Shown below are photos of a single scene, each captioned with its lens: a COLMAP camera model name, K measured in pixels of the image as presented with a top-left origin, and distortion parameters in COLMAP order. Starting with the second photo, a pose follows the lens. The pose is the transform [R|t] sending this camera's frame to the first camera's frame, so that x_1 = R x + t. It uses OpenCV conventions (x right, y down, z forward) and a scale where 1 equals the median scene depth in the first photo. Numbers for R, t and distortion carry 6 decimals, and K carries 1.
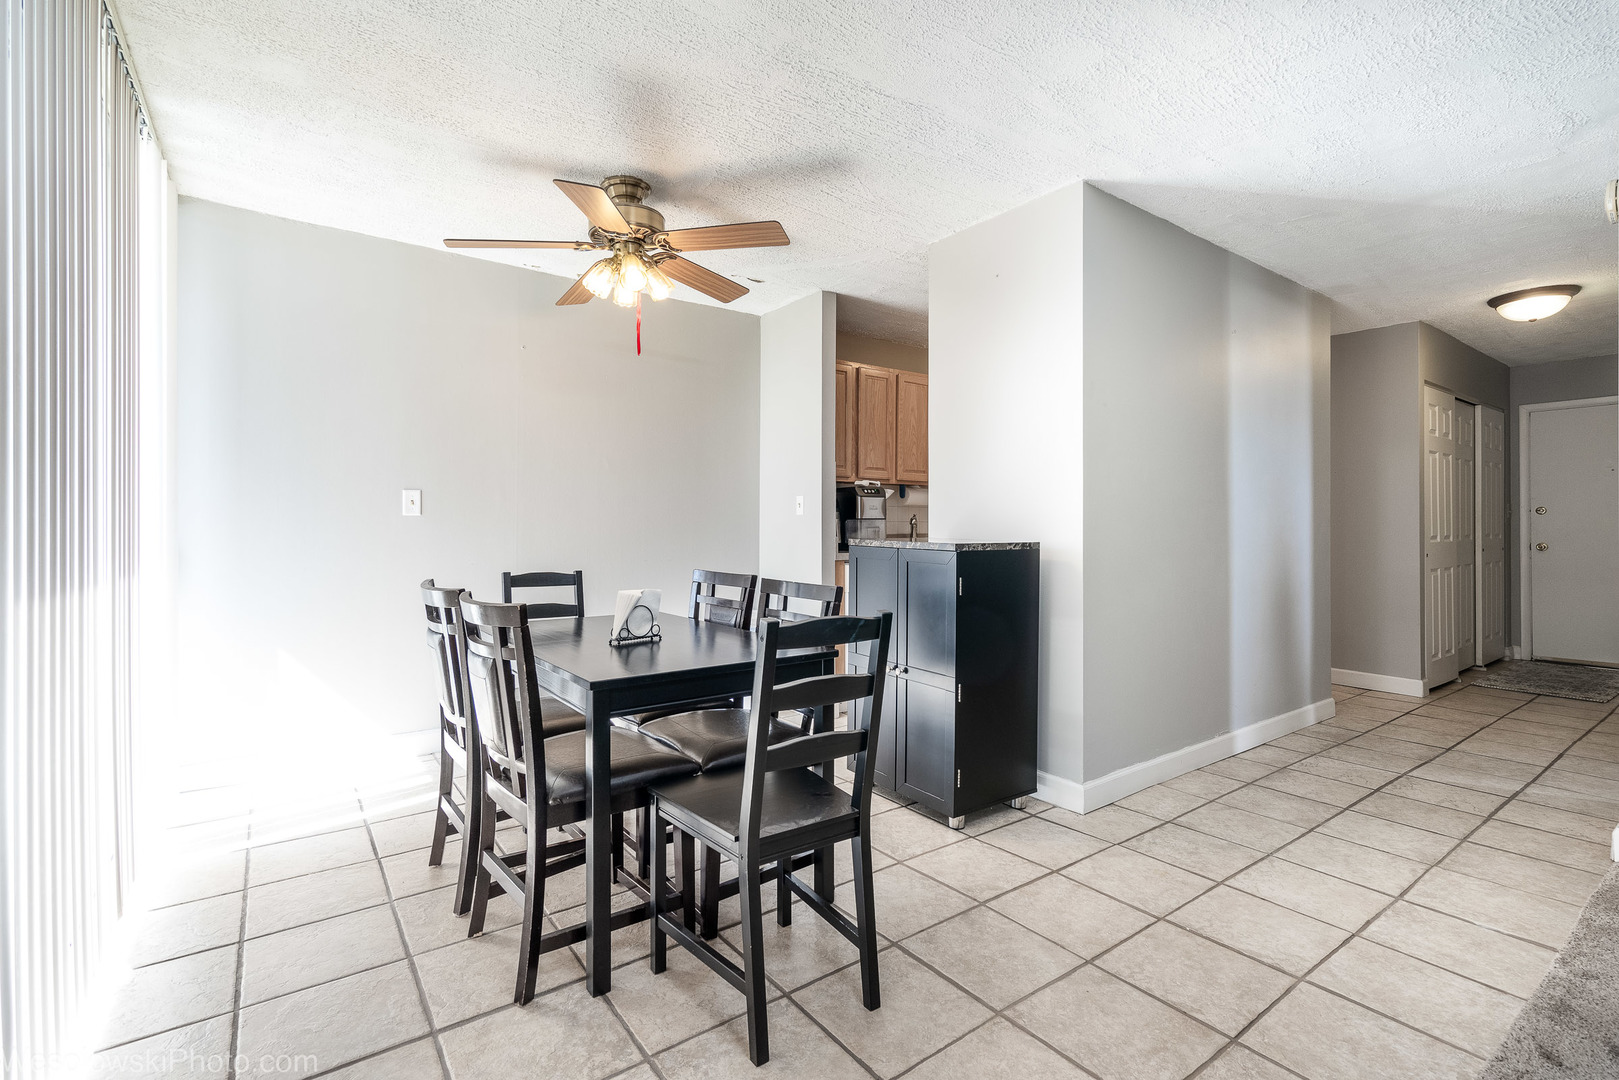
lens RADIAL K [[726.5, 0, 815.2], [0, 726.5, 544.4], [0, 0, 1]] dist [0.000646, 0.007388]
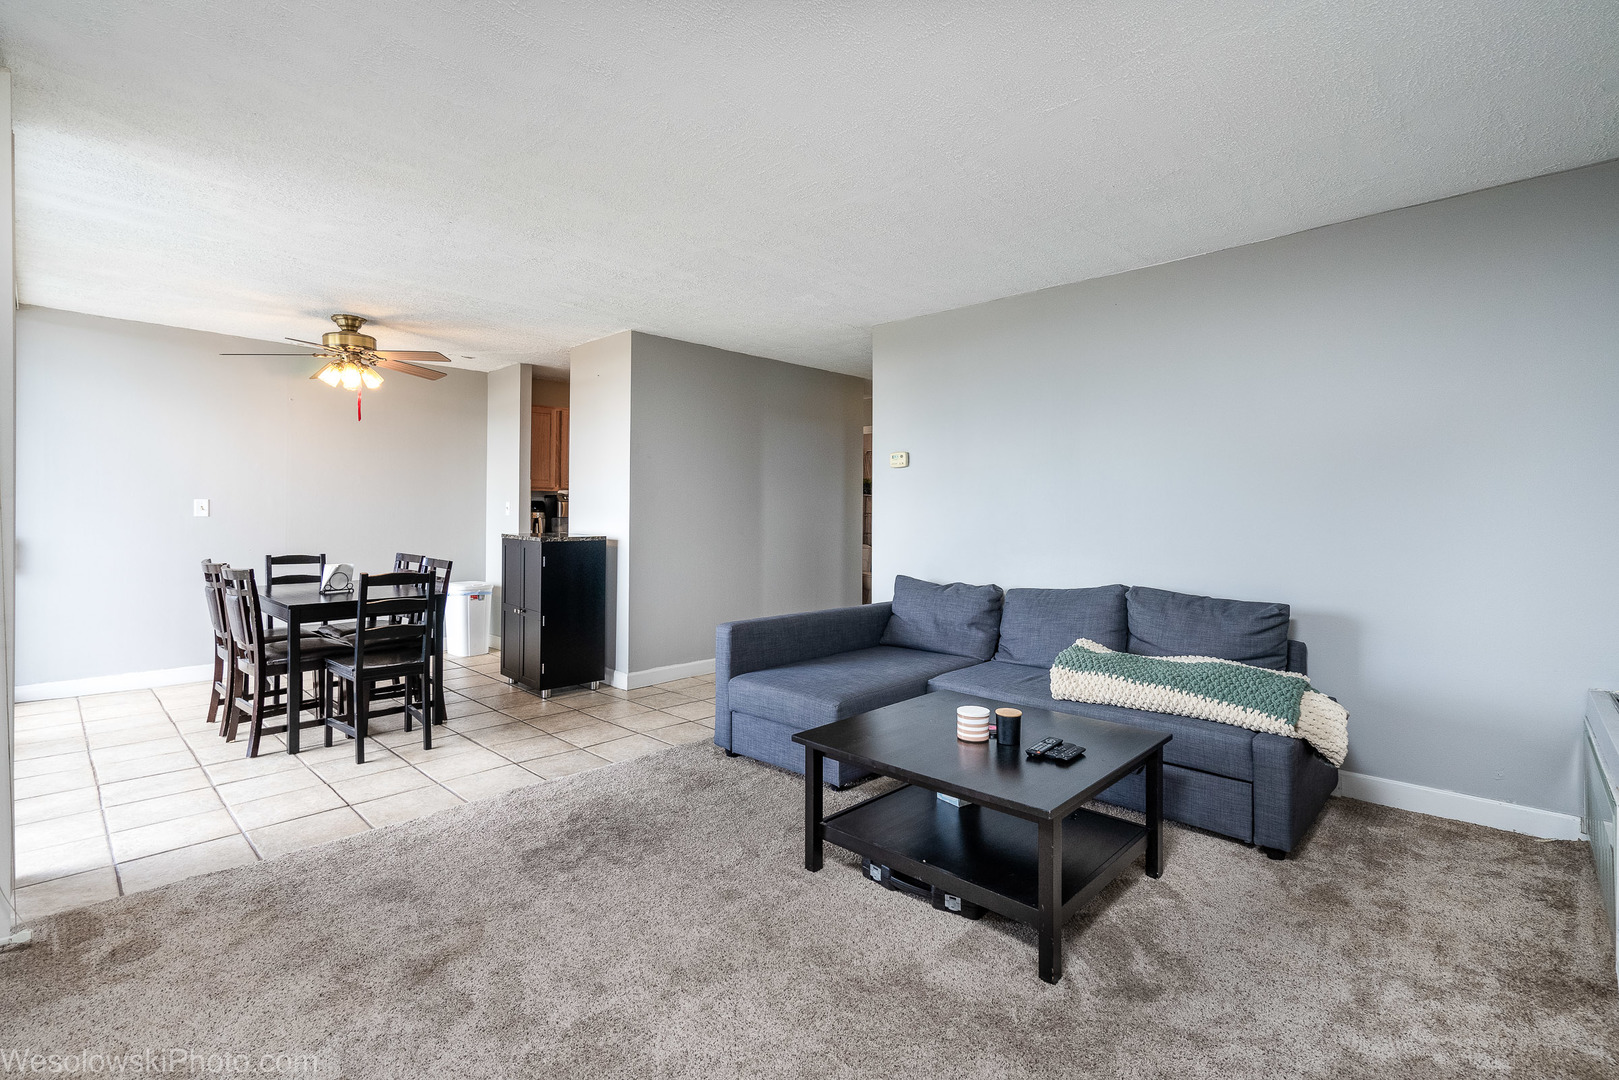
lens RADIAL K [[733.8, 0, 813.9], [0, 733.8, 528.6], [0, 0, 1]] dist [0.000104, 0.008085]
pose [[0.985393, 0.003956, 0.170252, 0.609346], [-0.004094, 0.999992, 0.000462, -0.031732], [-0.170248, -0.001152, 0.985400, -1.003628]]
